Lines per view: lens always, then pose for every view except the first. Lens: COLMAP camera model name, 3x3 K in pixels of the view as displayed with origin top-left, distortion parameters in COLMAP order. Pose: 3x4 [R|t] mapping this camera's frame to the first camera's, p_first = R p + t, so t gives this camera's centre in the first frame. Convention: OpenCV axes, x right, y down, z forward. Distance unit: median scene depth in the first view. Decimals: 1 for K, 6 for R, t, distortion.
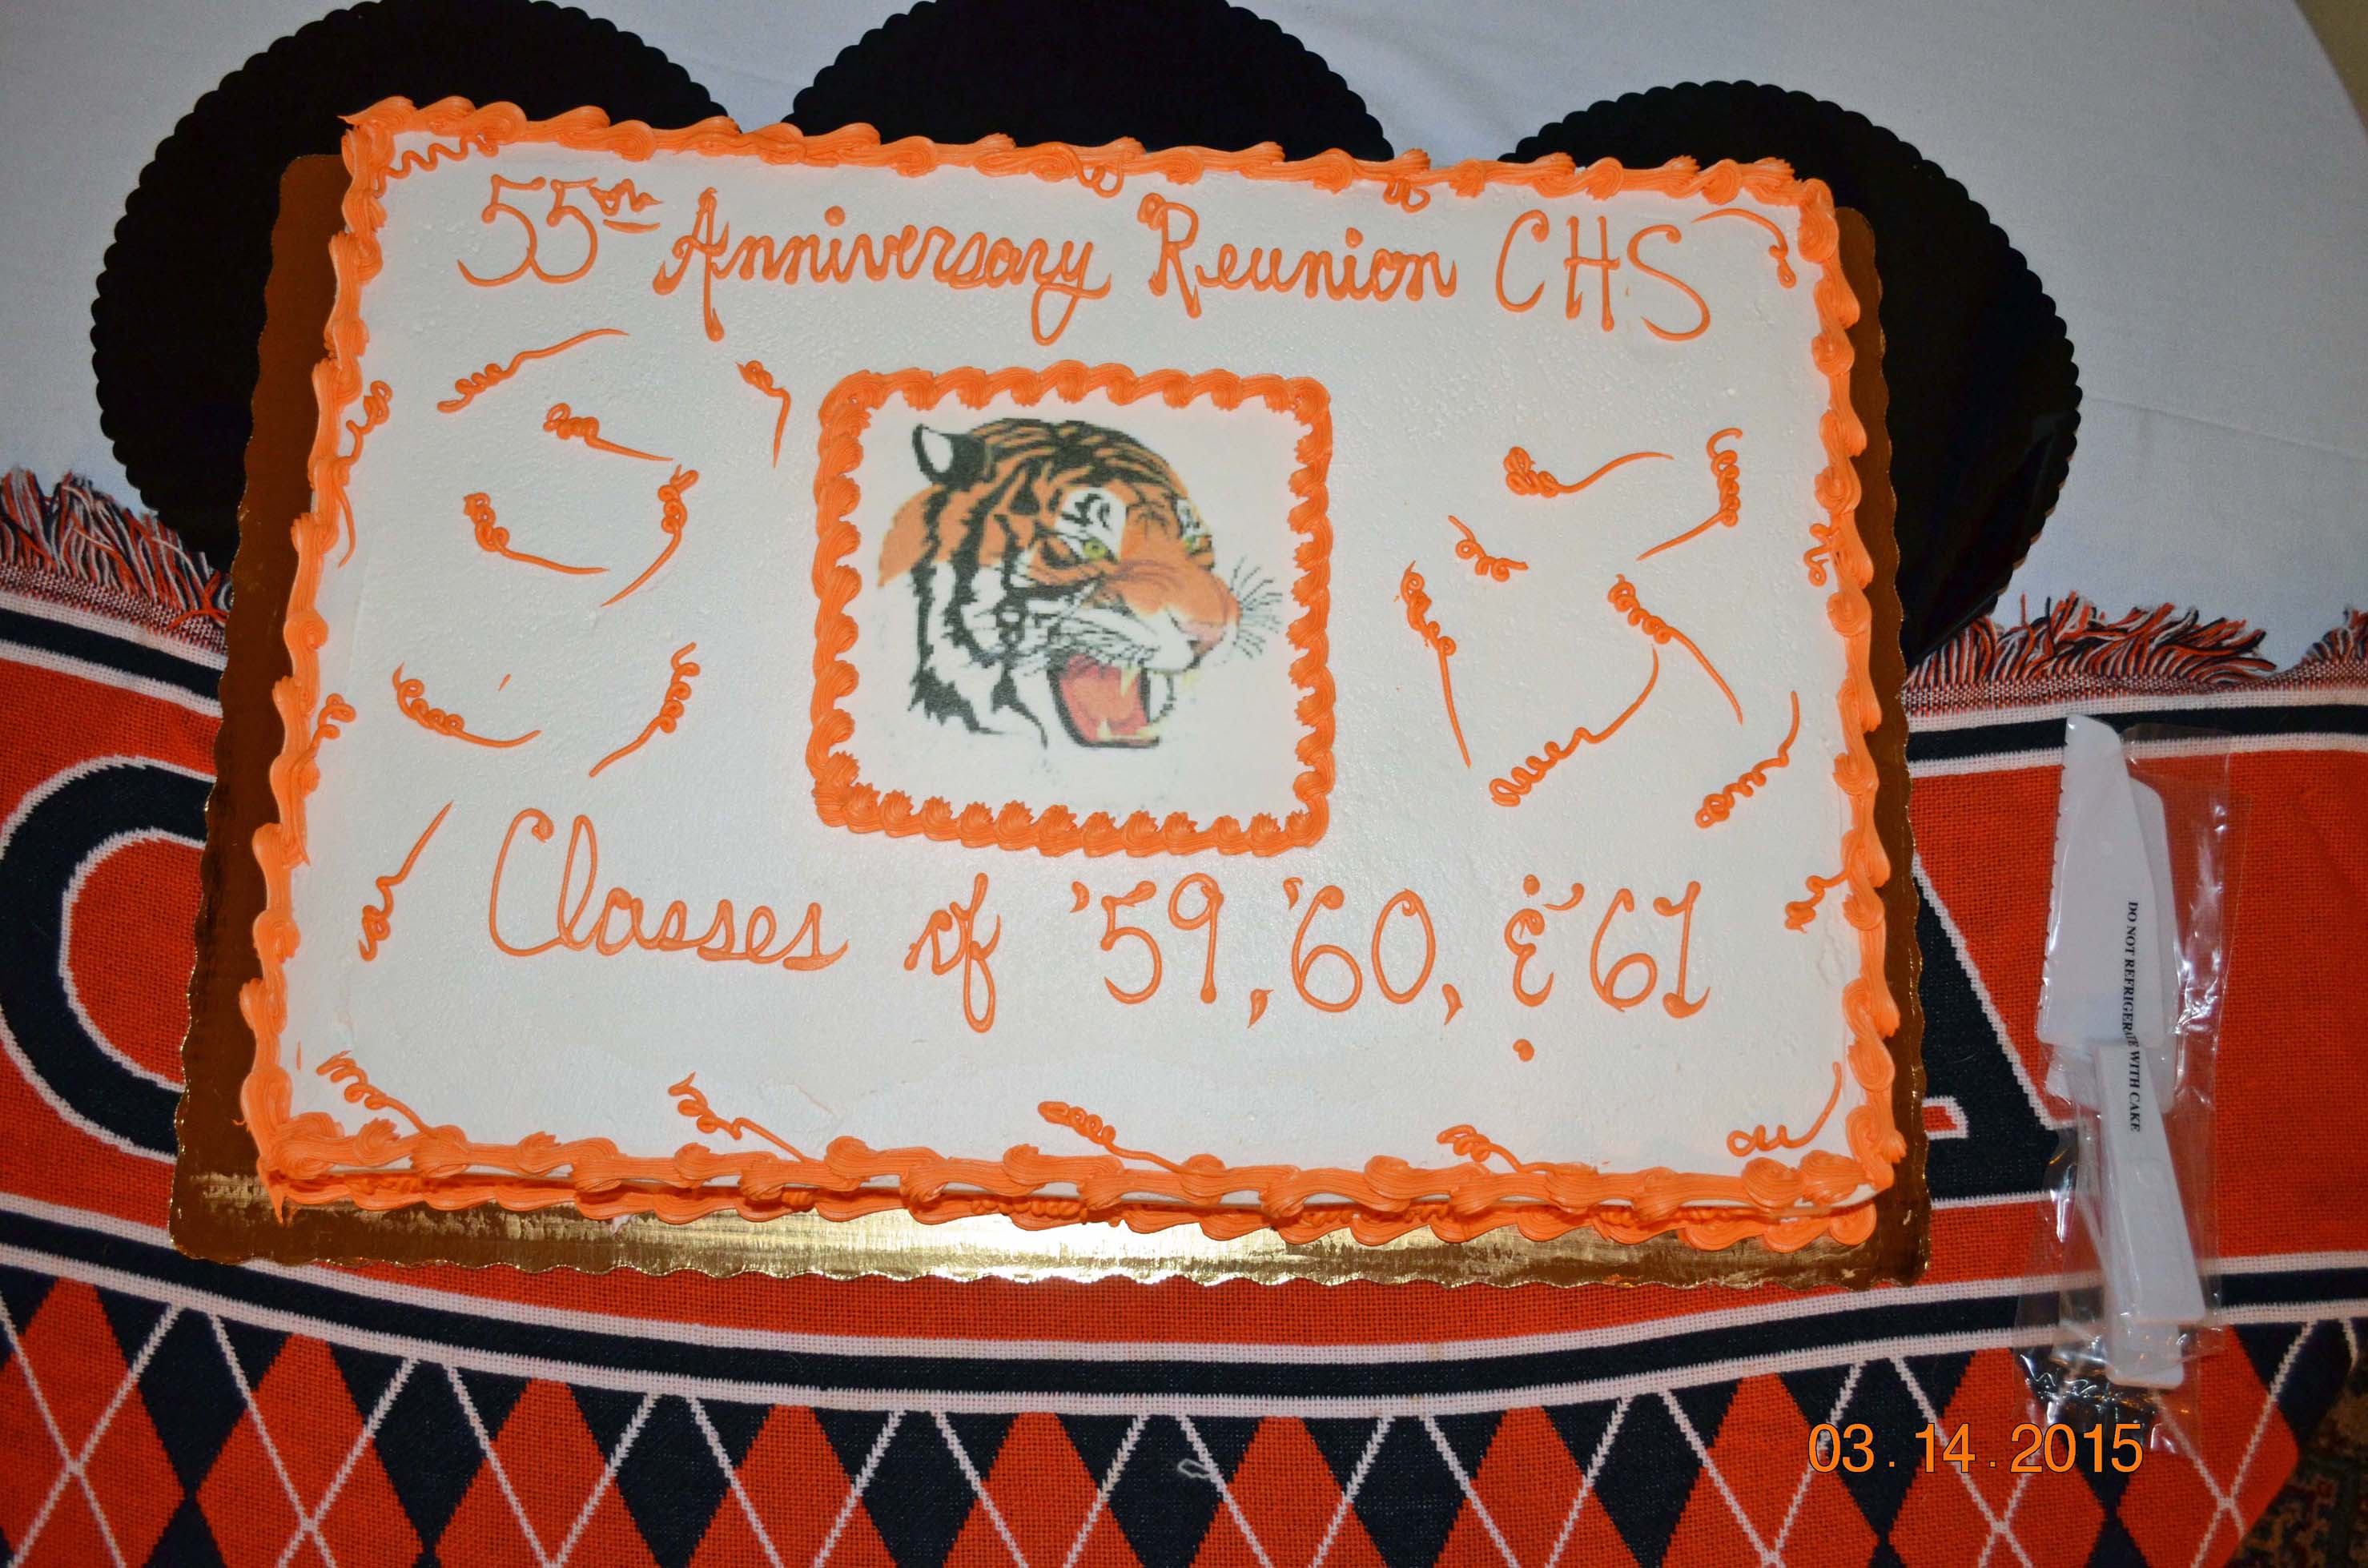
lens RADIAL K [[2059.2, 0, 1190.9], [0, 2059.2, 794.0], [0, 0, 1]] dist [-0.075706, 0.011784]
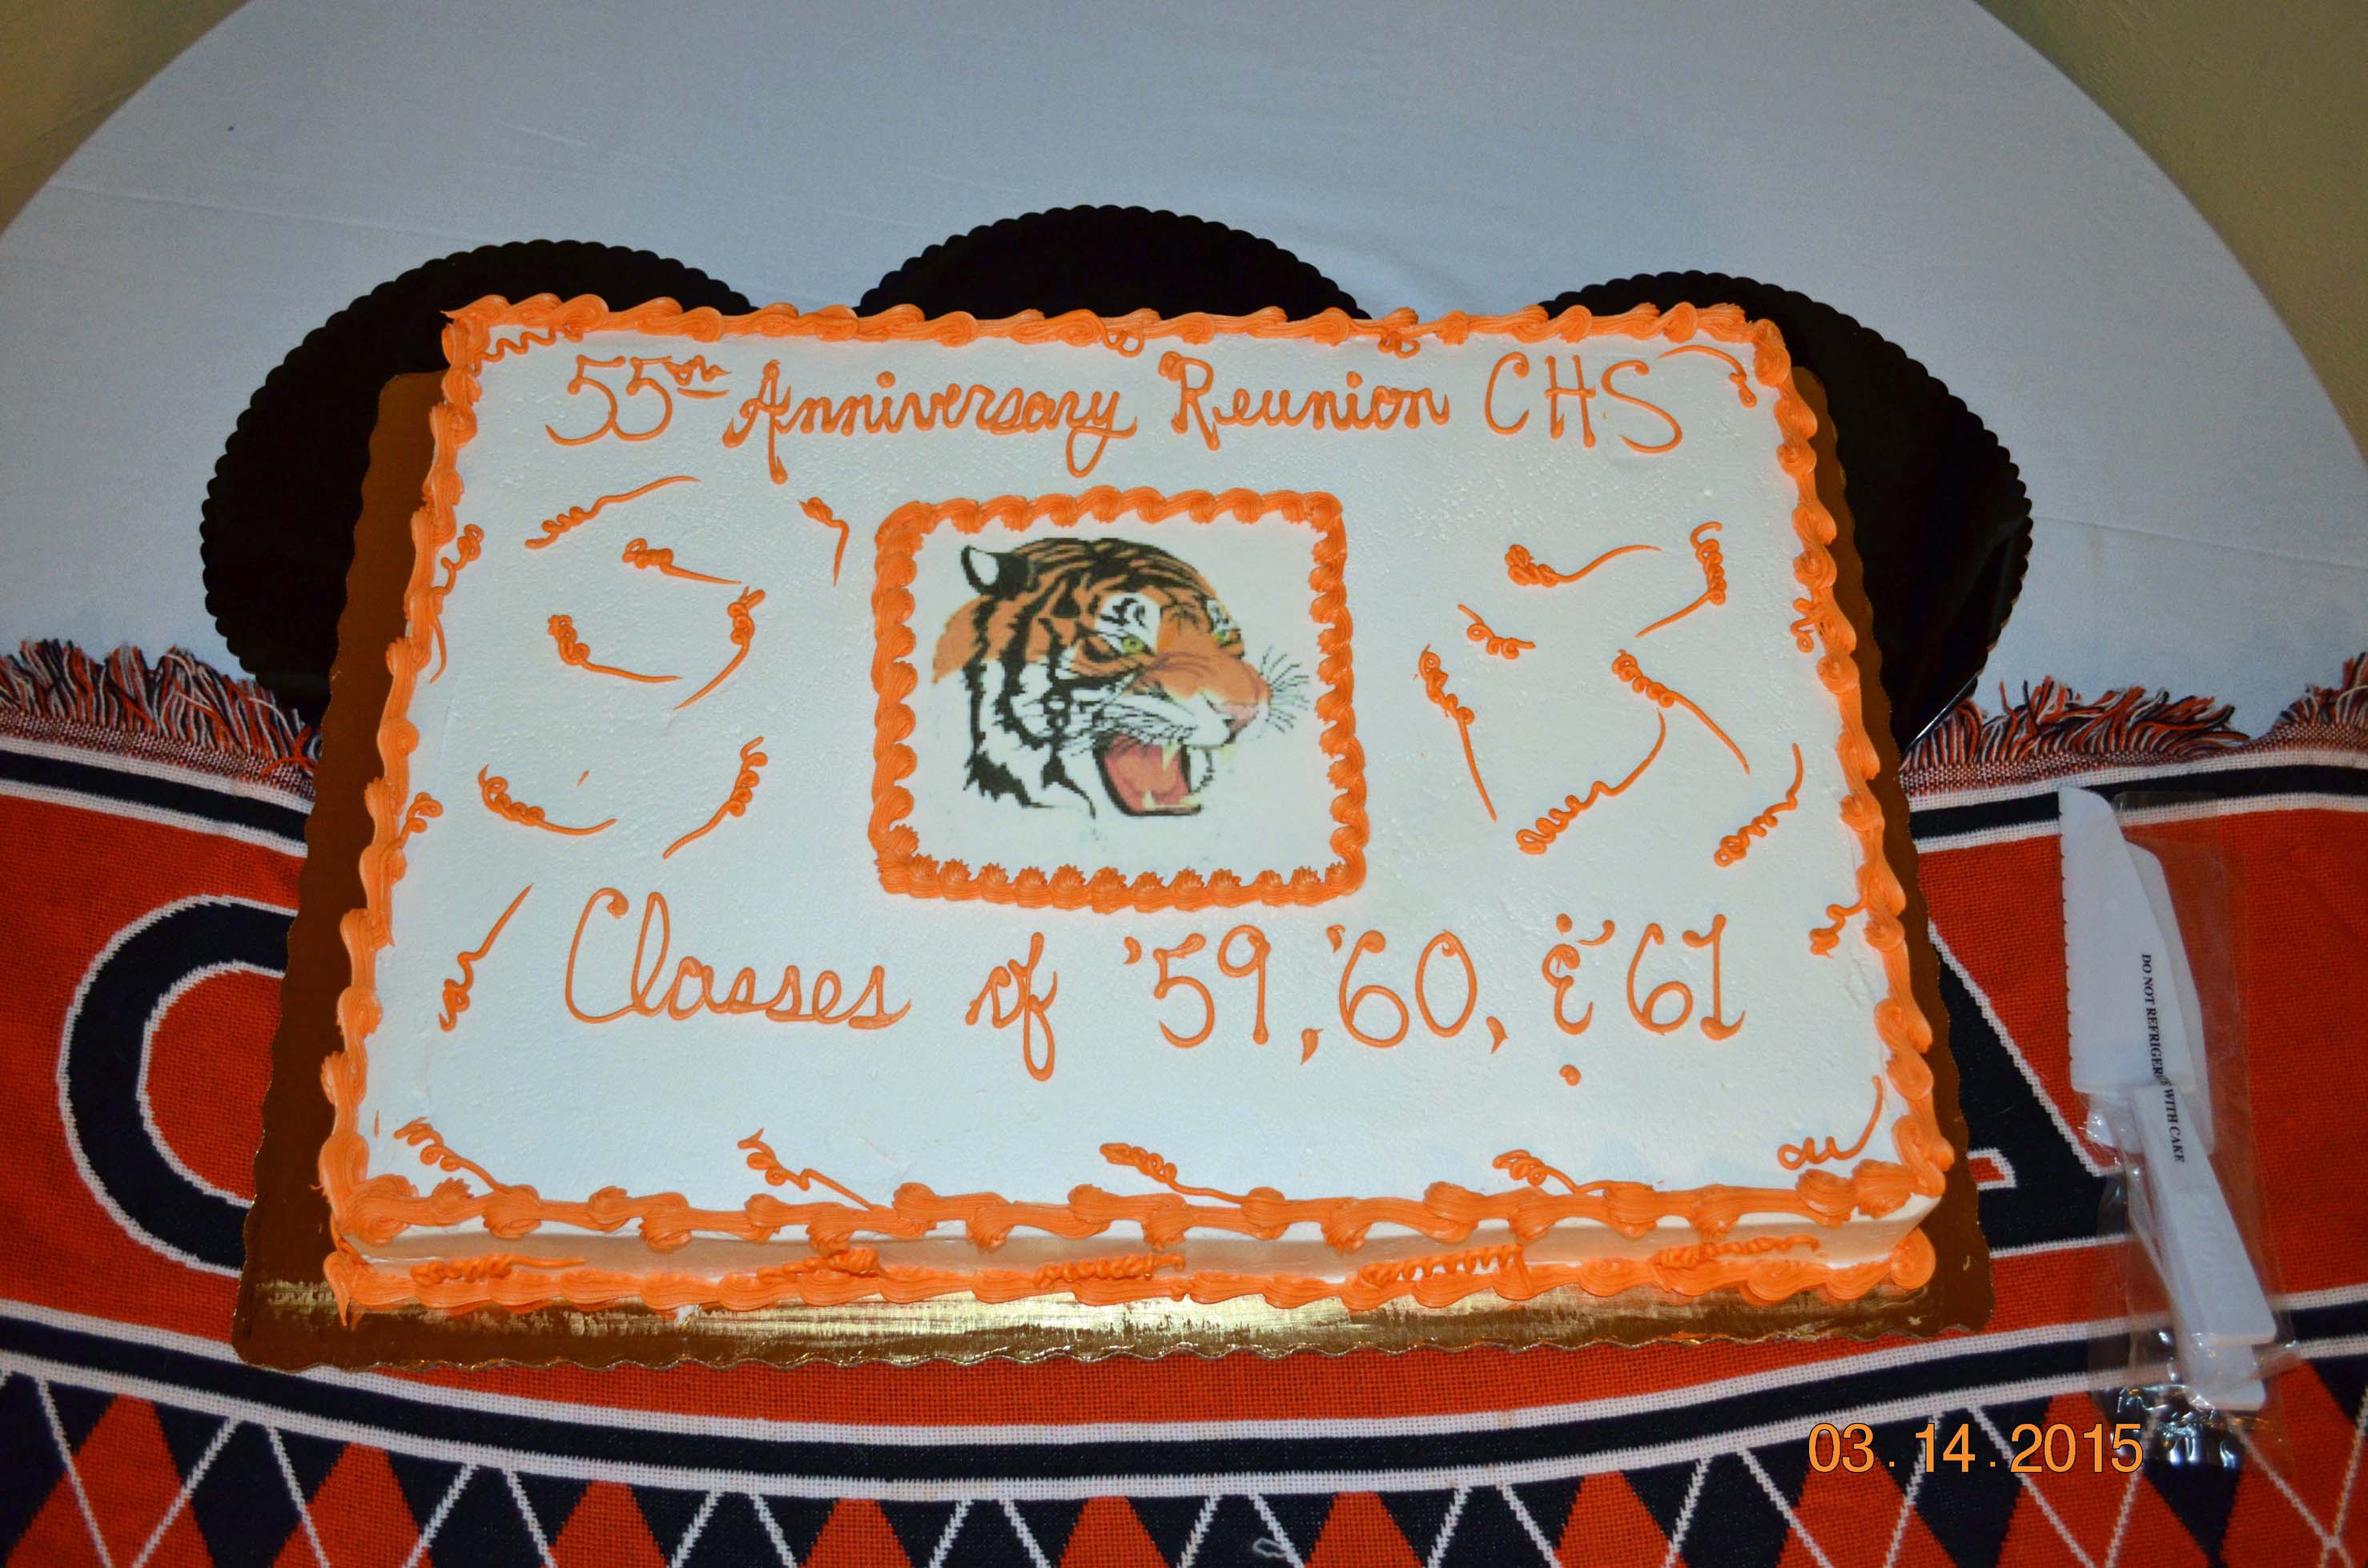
lens RADIAL K [[2059.2, 0, 1190.9], [0, 2059.2, 794.0], [0, 0, 1]] dist [-0.075706, 0.011784]
pose [[0.998949, -0.045785, 0.002247, -0.021788], [0.045051, 0.971530, -0.232595, 0.204433], [0.008466, 0.232452, 0.972571, -0.029936]]
